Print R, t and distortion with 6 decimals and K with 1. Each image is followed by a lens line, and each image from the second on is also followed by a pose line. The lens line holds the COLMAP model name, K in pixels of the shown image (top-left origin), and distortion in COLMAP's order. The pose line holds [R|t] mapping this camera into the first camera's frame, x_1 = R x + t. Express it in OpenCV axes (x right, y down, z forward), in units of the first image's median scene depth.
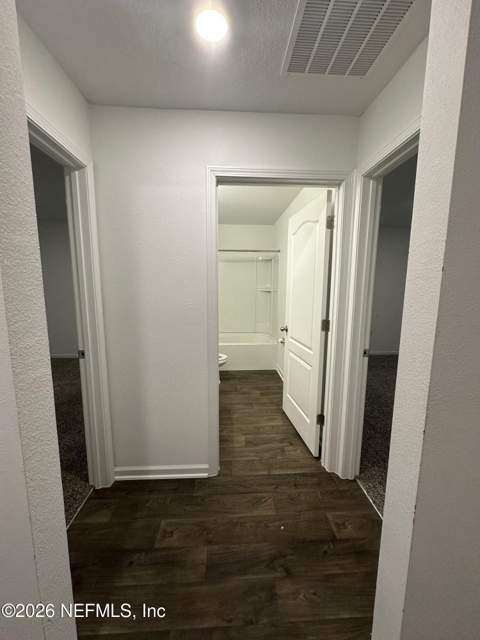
lens RADIAL K [[259.0, 0, 241.0], [0, 259.0, 325.0], [0, 0, 1]] dist [0.001752, 0.000196]
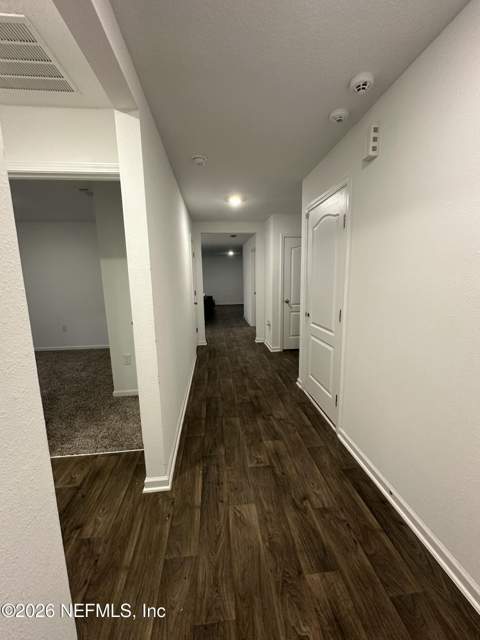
lens RADIAL K [[259.0, 0, 239.8], [0, 259.0, 315.2], [0, 0, 1]] dist [0.001752, 0.000196]
pose [[-0.051699, -0.148224, 0.987602, -0.826736], [0.185480, 0.970293, 0.155336, -0.156532], [-0.981287, 0.191211, -0.022670, 1.045807]]
